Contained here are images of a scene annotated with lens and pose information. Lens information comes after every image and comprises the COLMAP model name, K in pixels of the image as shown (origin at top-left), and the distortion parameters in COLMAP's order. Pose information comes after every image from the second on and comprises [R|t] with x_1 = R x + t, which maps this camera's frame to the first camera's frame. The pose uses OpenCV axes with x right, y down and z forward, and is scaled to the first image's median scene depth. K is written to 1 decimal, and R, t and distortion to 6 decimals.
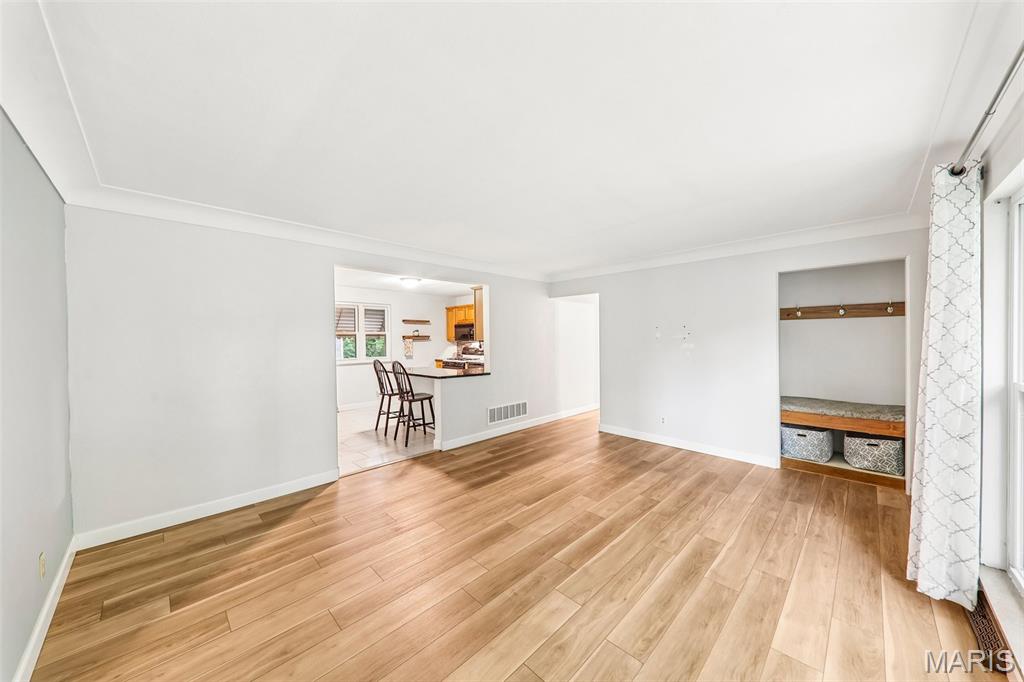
lens RADIAL K [[351.5, 0, 512.0], [0, 351.5, 341.0], [0, 0, 1]] dist [0.016173, -0.008206]
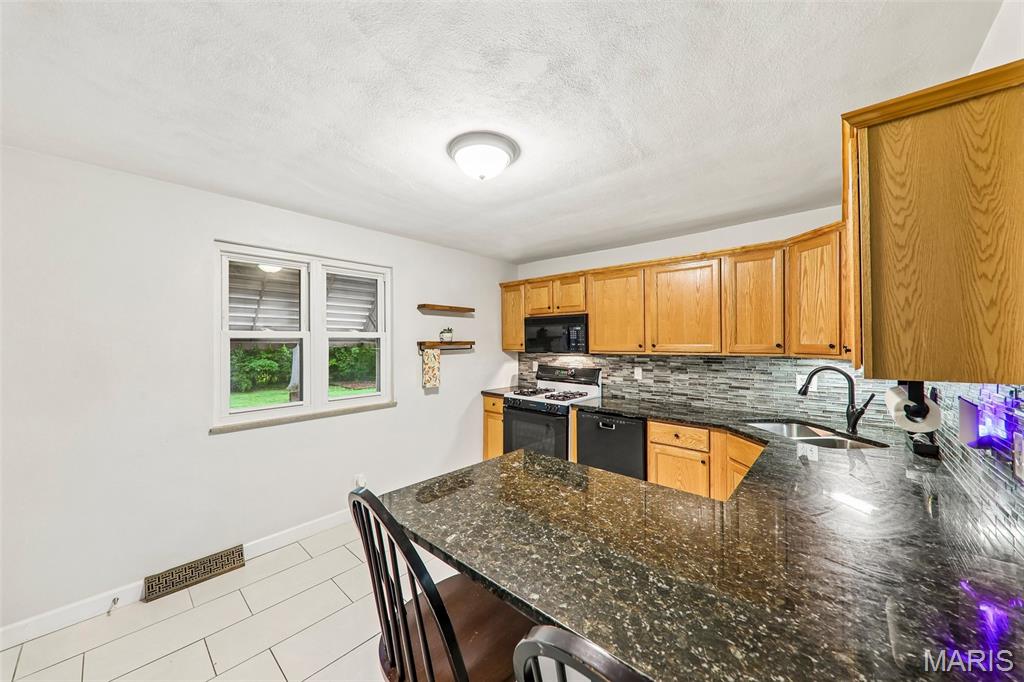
lens RADIAL K [[369.0, 0, 512.0], [0, 369.0, 341.0], [0, 0, 1]] dist [0.018216, -0.009949]
pose [[0.998926, 0.006152, 0.045932, -0.453556], [-0.005924, 0.999969, -0.005096, -0.029351], [-0.045962, 0.004819, 0.998932, 1.130235]]
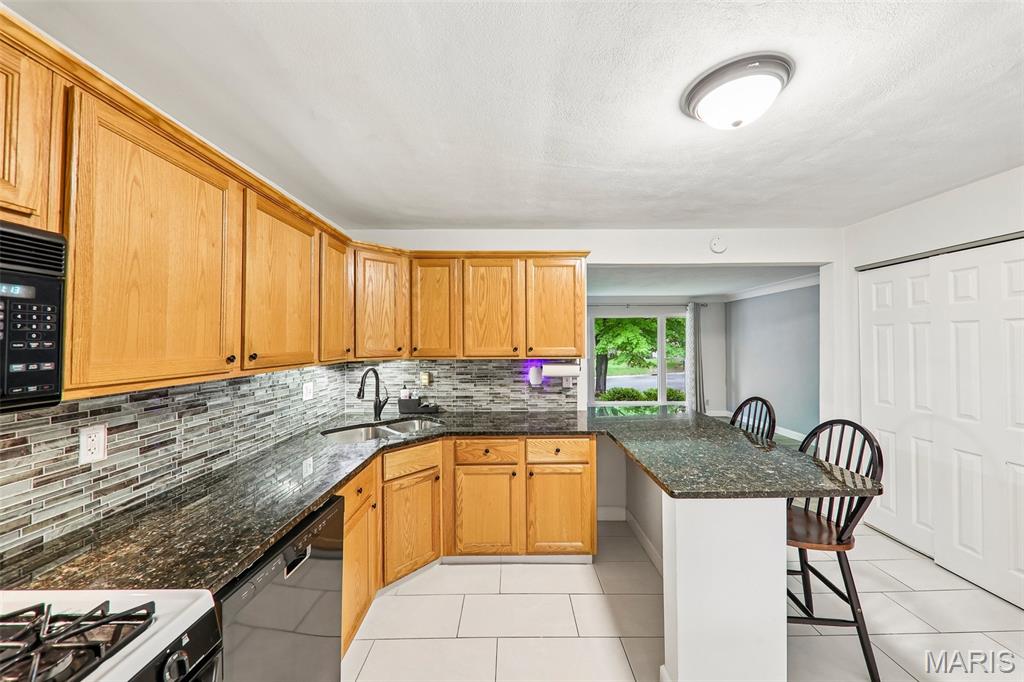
lens RADIAL K [[352.3, 0, 517.0], [0, 352.3, 339.5], [0, 0, 1]] dist [0.014839, -0.008319]
pose [[-0.704342, 0.017239, 0.709652, -0.561526], [0.015101, 0.999843, -0.009300, -0.035758], [-0.709700, 0.004166, -0.704491, 2.007748]]
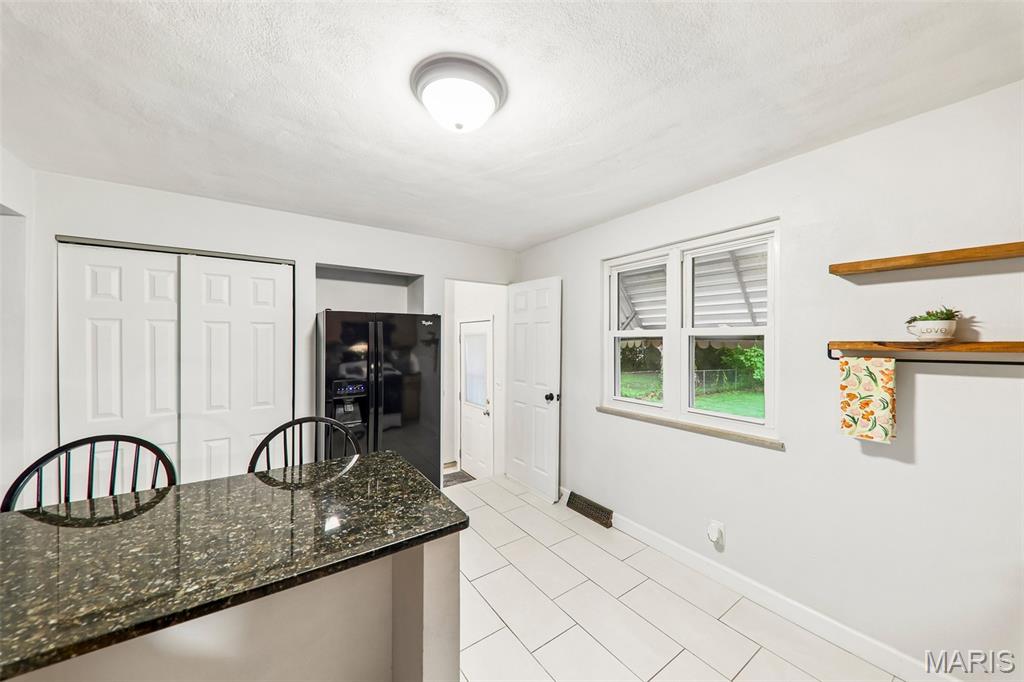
lens RADIAL K [[356.0, 0, 510.5], [0, 356.0, 343.4], [0, 0, 1]] dist [0.017665, -0.008610]
pose [[-0.187741, 0.018131, -0.982051, -0.128835], [-0.004689, 0.999802, 0.019355, -0.035453], [0.982207, 0.008238, -0.187618, 1.729672]]
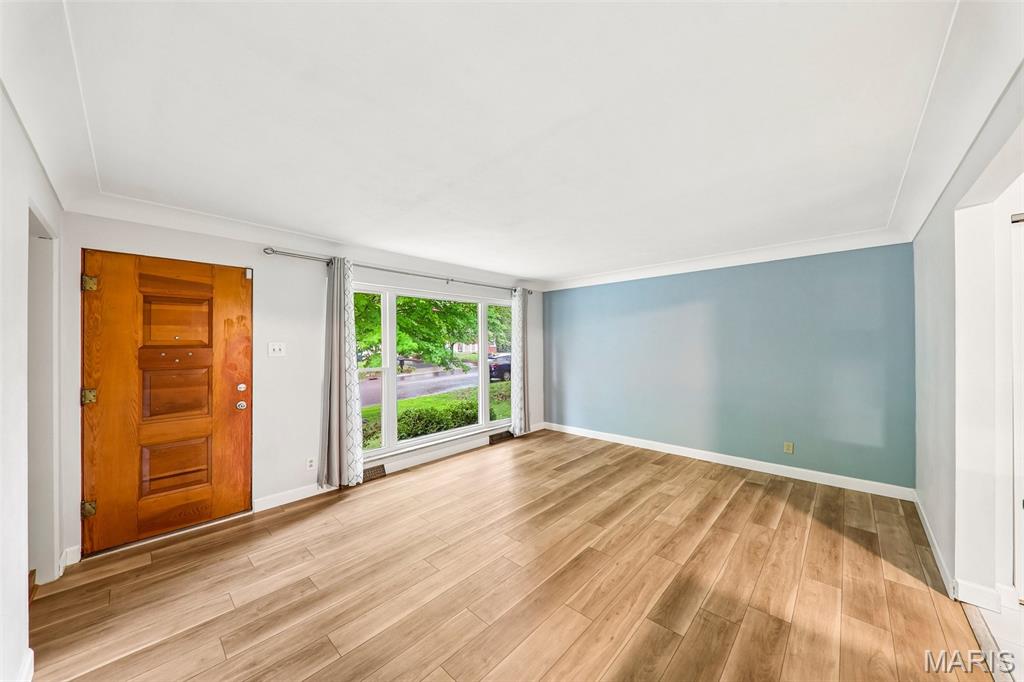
lens RADIAL K [[356.0, 0, 510.5], [0, 356.0, 343.4], [0, 0, 1]] dist [0.017665, -0.008610]
pose [[-0.999592, 0.014240, -0.024774, 0.192663], [0.014021, 0.999861, 0.009023, -0.021147], [0.024899, 0.008672, -0.999652, 1.441456]]
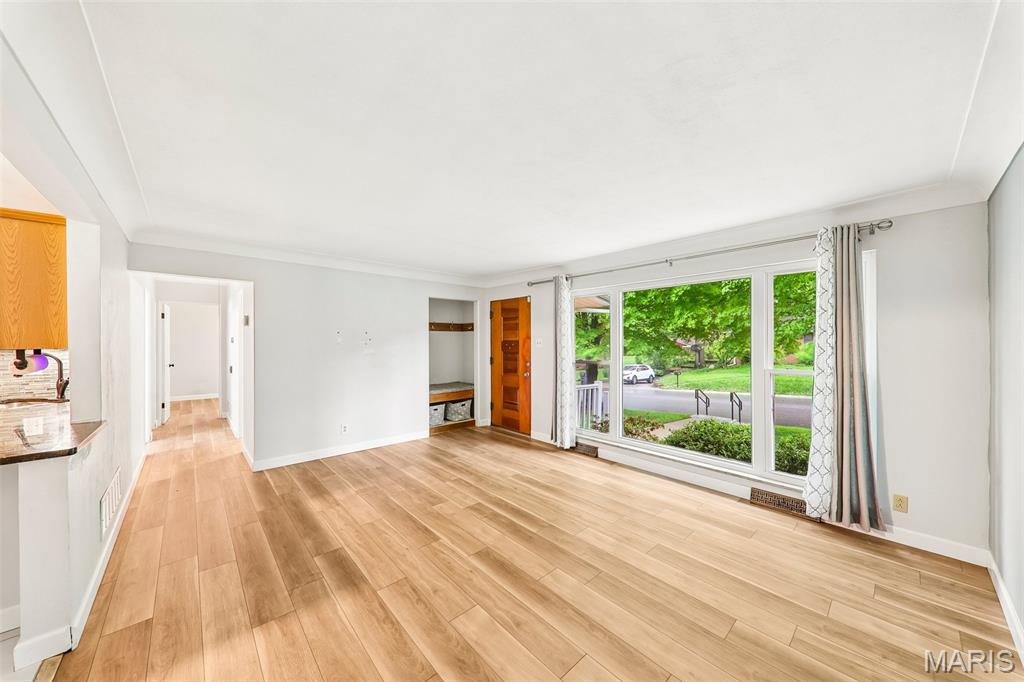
lens RADIAL K [[352.3, 0, 506.1], [0, 352.3, 341.3], [0, 0, 1]] dist [0.015949, -0.008050]
pose [[0.063674, 0.007192, 0.997945, -0.632202], [0.008932, 0.999930, -0.007776, -0.003767], [-0.997931, 0.009408, 0.063606, 0.610701]]
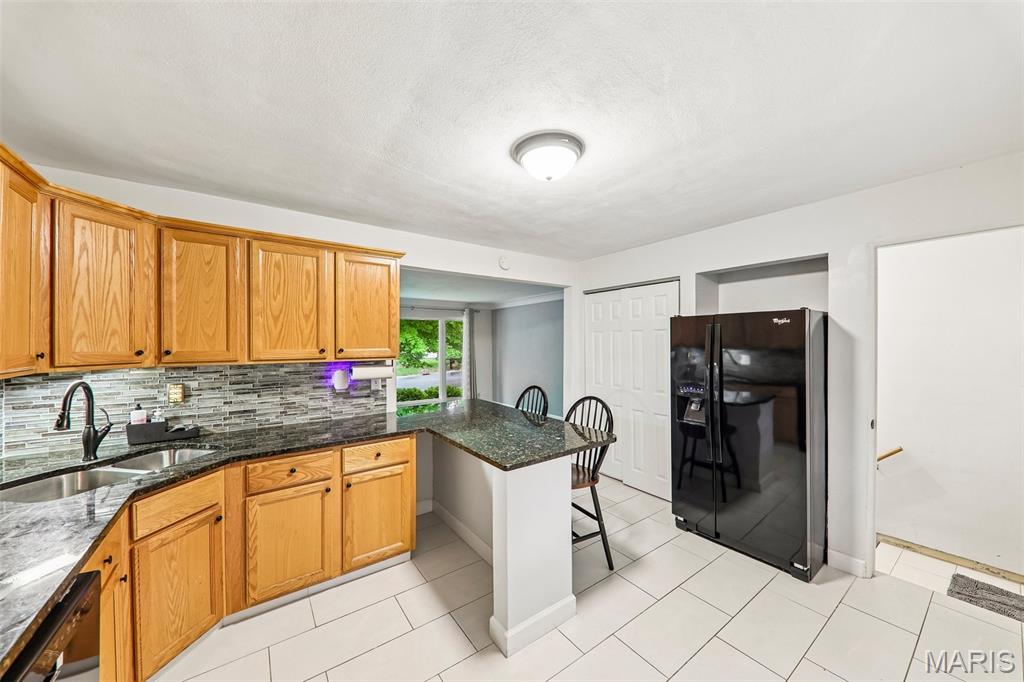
lens RADIAL K [[352.3, 0, 506.1], [0, 352.3, 341.3], [0, 0, 1]] dist [0.015949, -0.008050]
pose [[-0.983117, 0.013075, 0.182510, -0.496303], [0.013583, 0.999907, 0.001537, -0.036695], [-0.182473, 0.003990, -0.983203, 2.071023]]
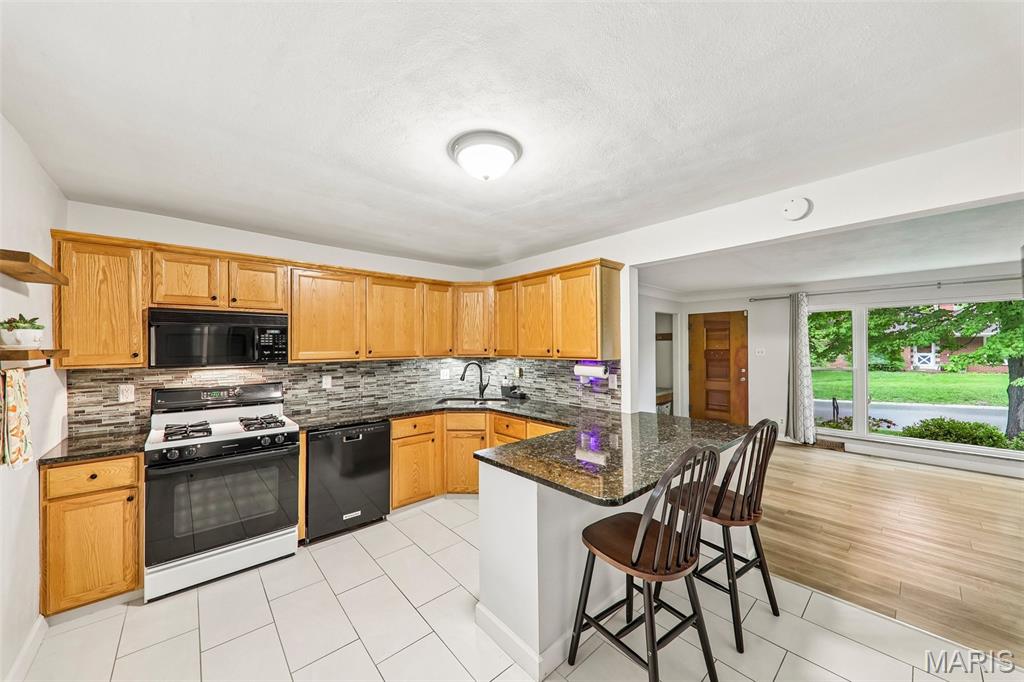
lens RADIAL K [[356.0, 0, 510.5], [0, 356.0, 343.4], [0, 0, 1]] dist [0.017665, -0.008610]
pose [[0.070840, 0.016697, 0.997348, -0.916007], [0.010338, 0.999794, -0.017472, -0.027127], [-0.997434, 0.011548, 0.070653, 1.551510]]
